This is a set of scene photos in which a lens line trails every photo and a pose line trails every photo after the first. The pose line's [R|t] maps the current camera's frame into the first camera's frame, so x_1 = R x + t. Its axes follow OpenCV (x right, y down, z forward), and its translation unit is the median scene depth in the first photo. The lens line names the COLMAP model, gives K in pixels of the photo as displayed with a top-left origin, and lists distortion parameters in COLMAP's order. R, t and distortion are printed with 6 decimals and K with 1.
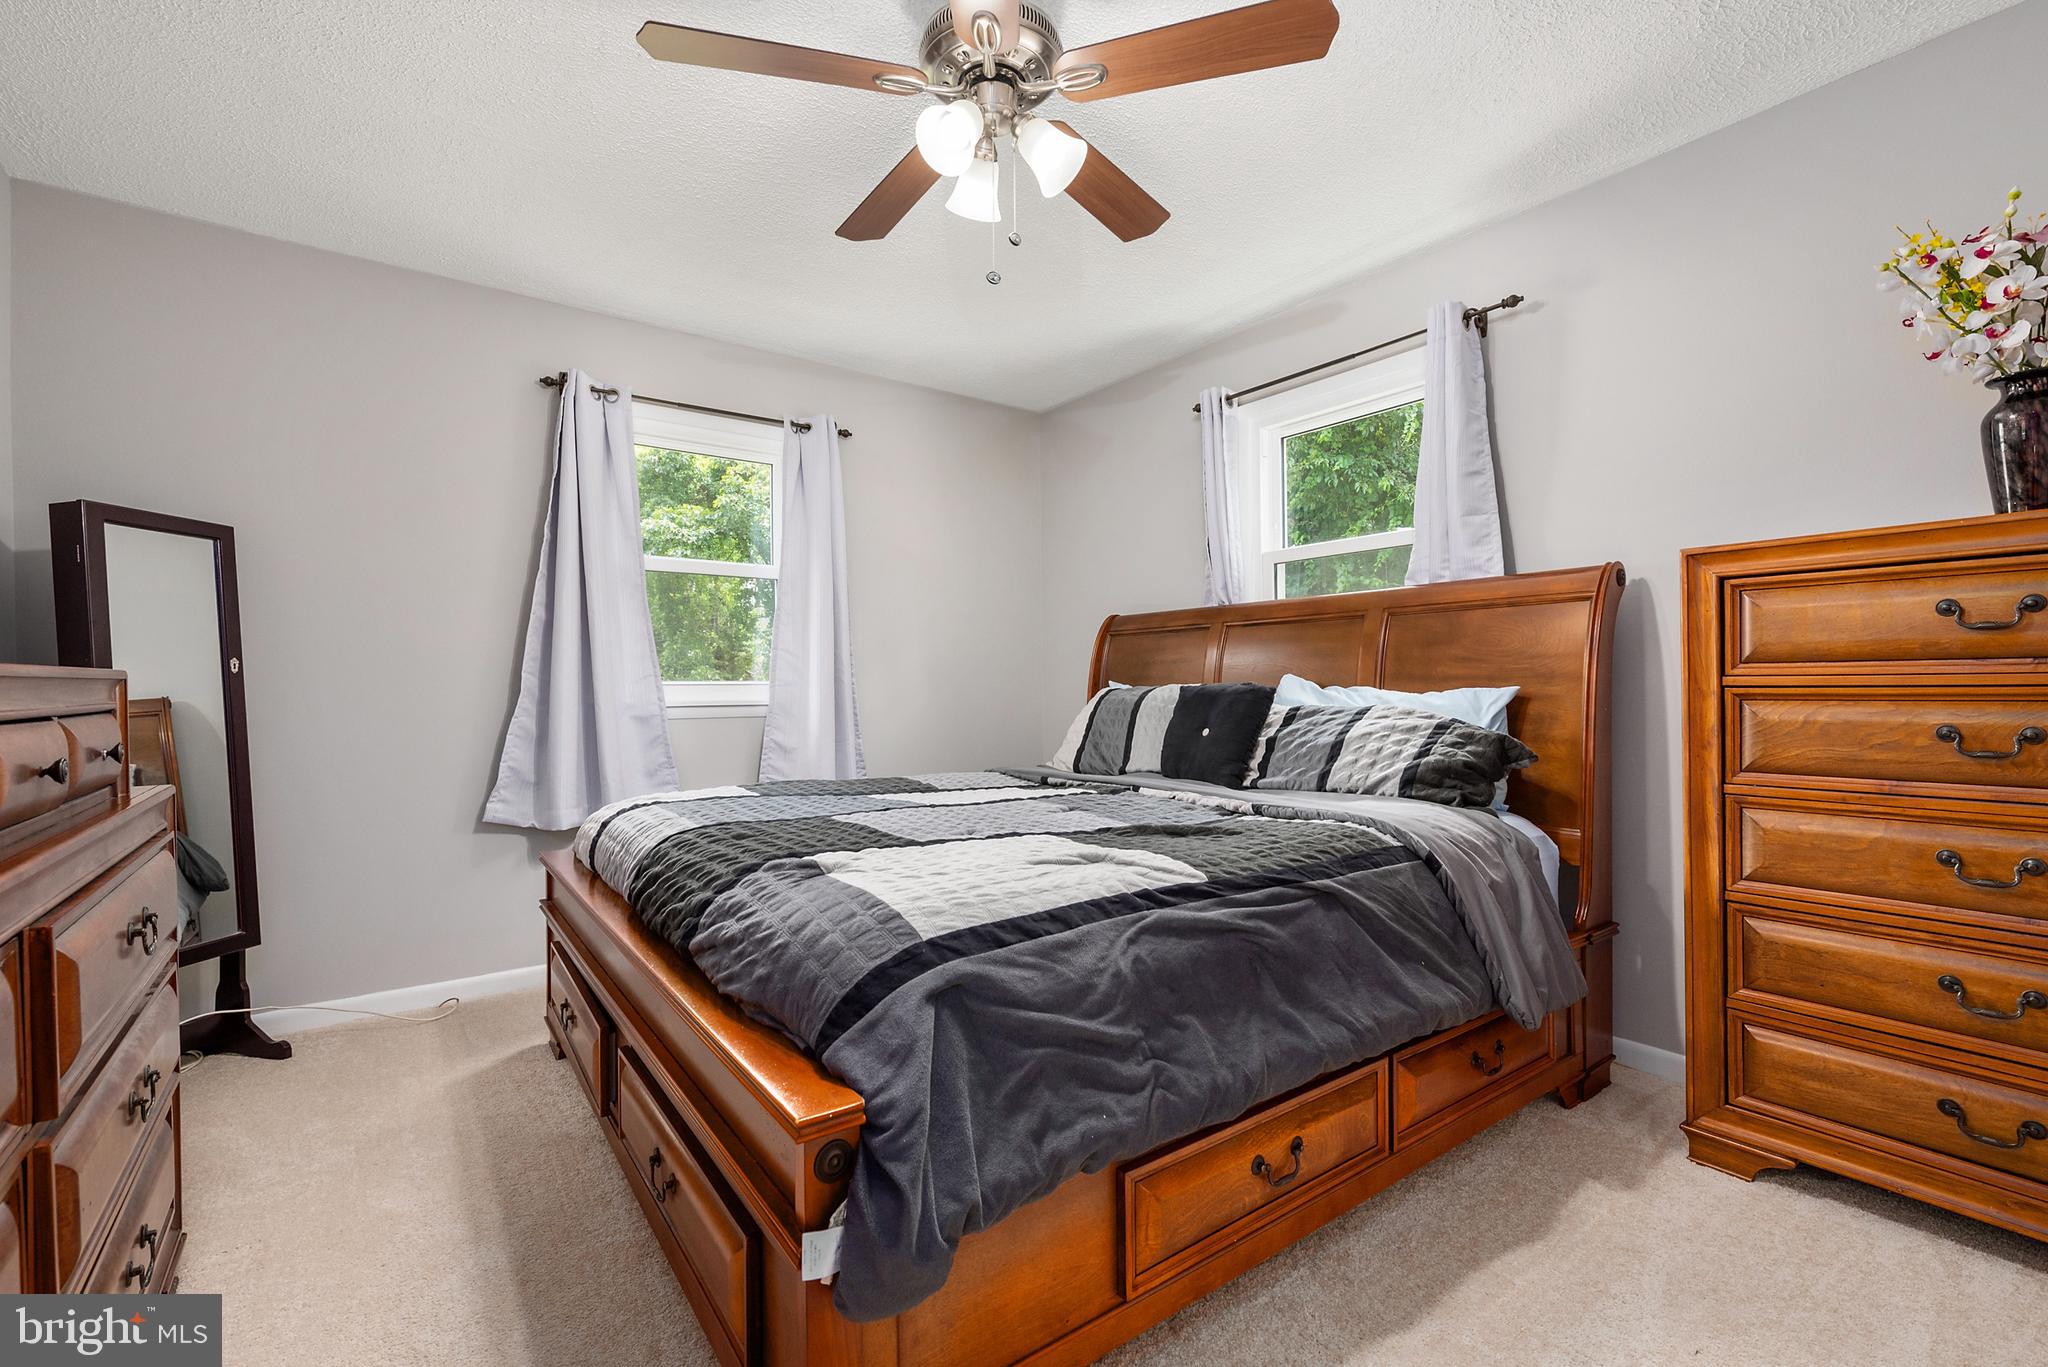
lens RADIAL K [[888.9, 0, 1025.8], [0, 888.9, 693.6], [0, 0, 1]] dist [-0.000816, -0.000223]
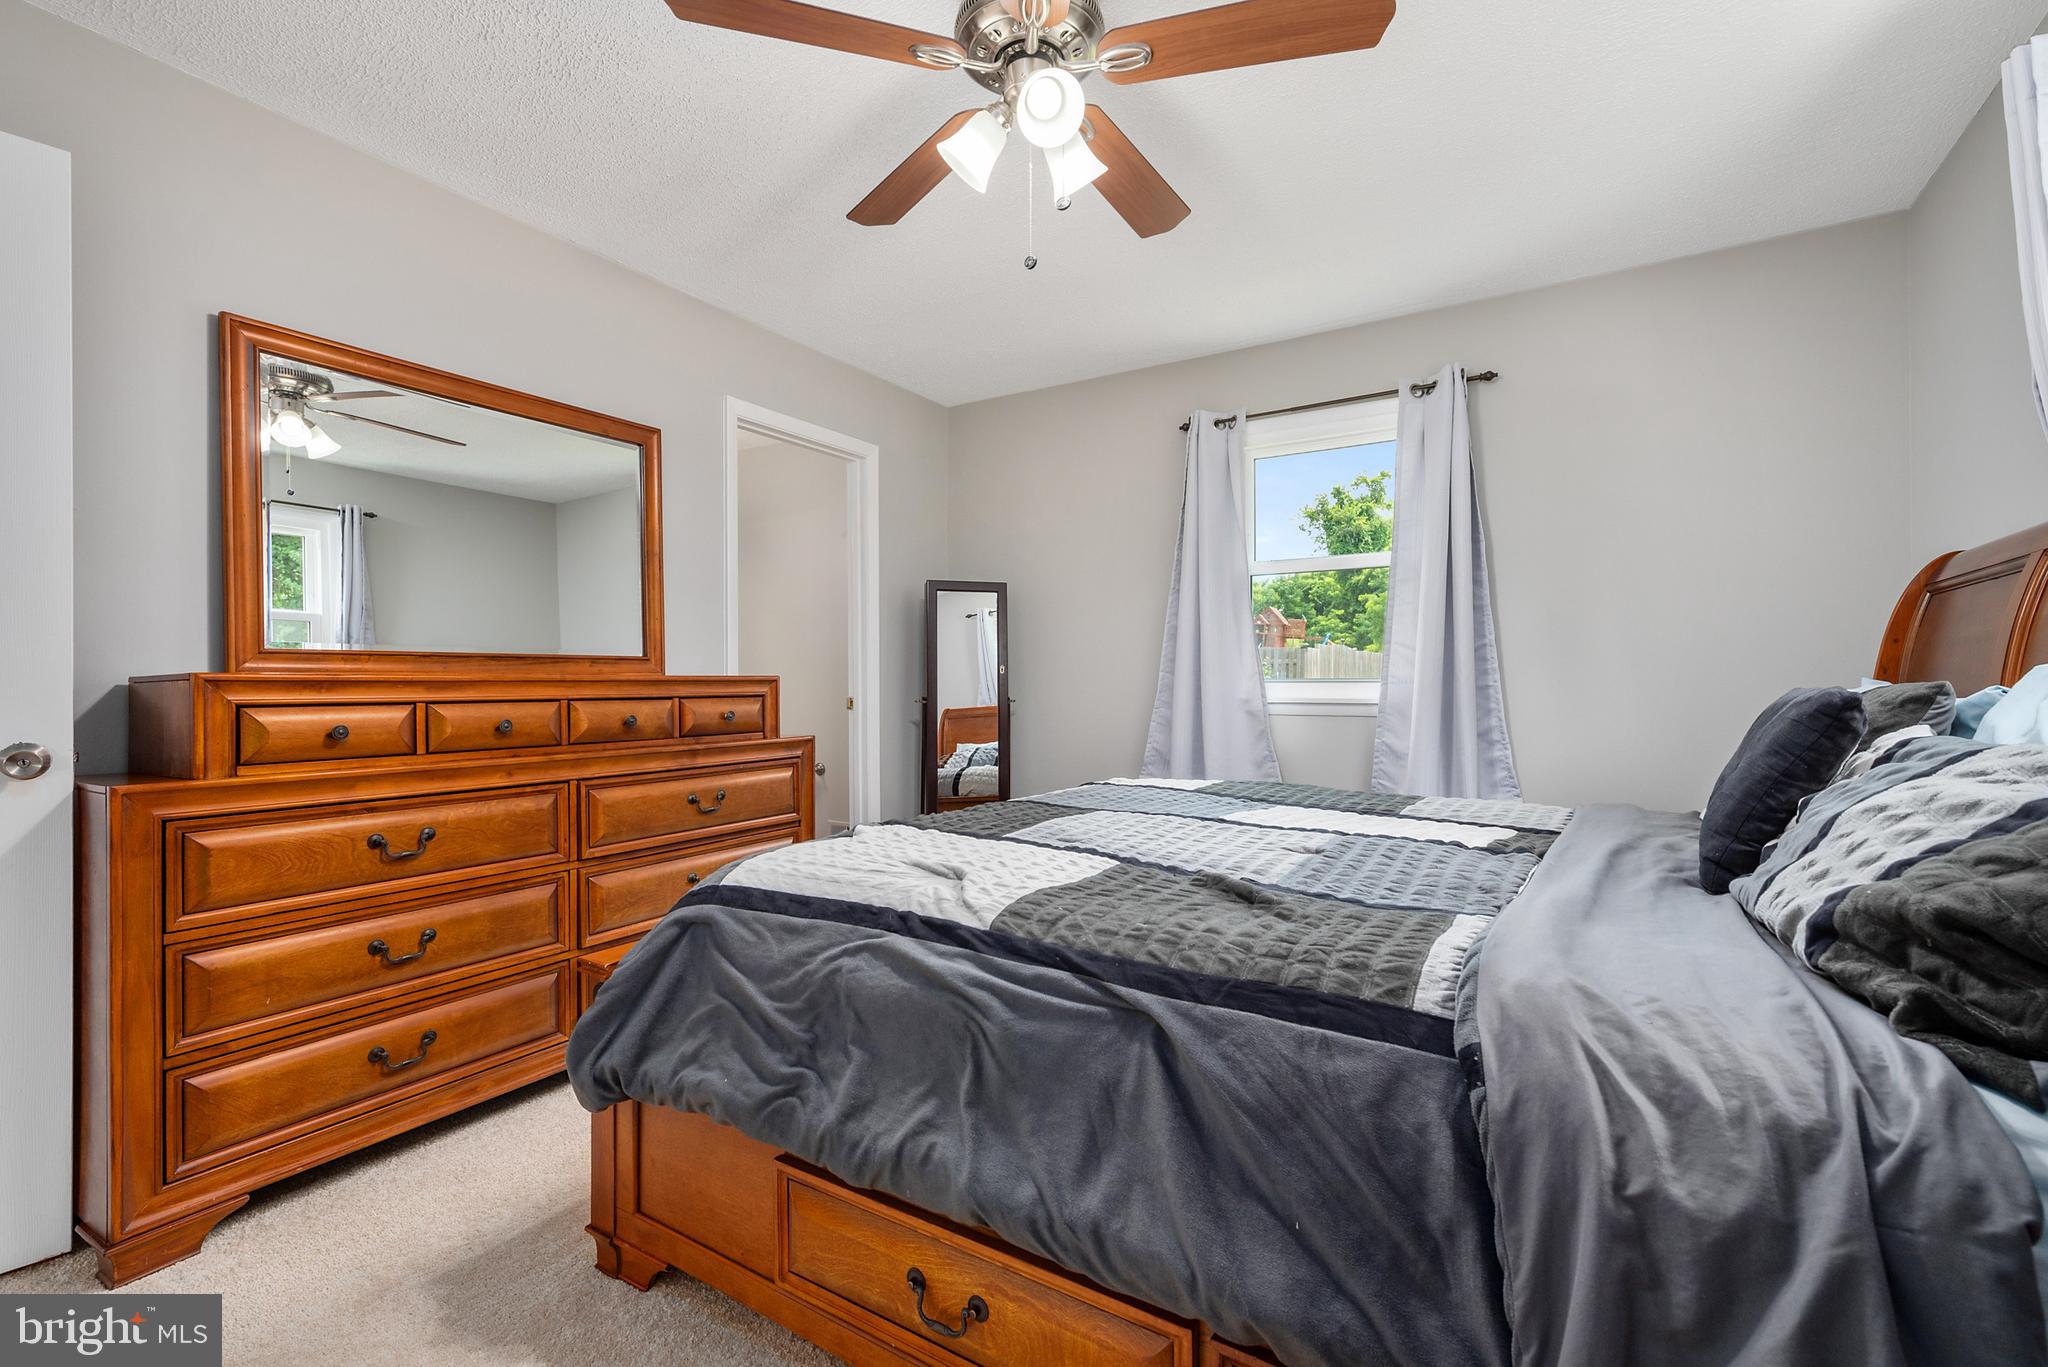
lens RADIAL K [[888.9, 0, 1029.9], [0, 888.9, 679.5], [0, 0, 1]] dist [-0.000816, -0.000223]
pose [[0.362848, 0.001286, -0.931848, 0.697324], [-0.007968, 0.999967, -0.001723, -0.013172], [0.931814, 0.008050, 0.362846, 0.526086]]
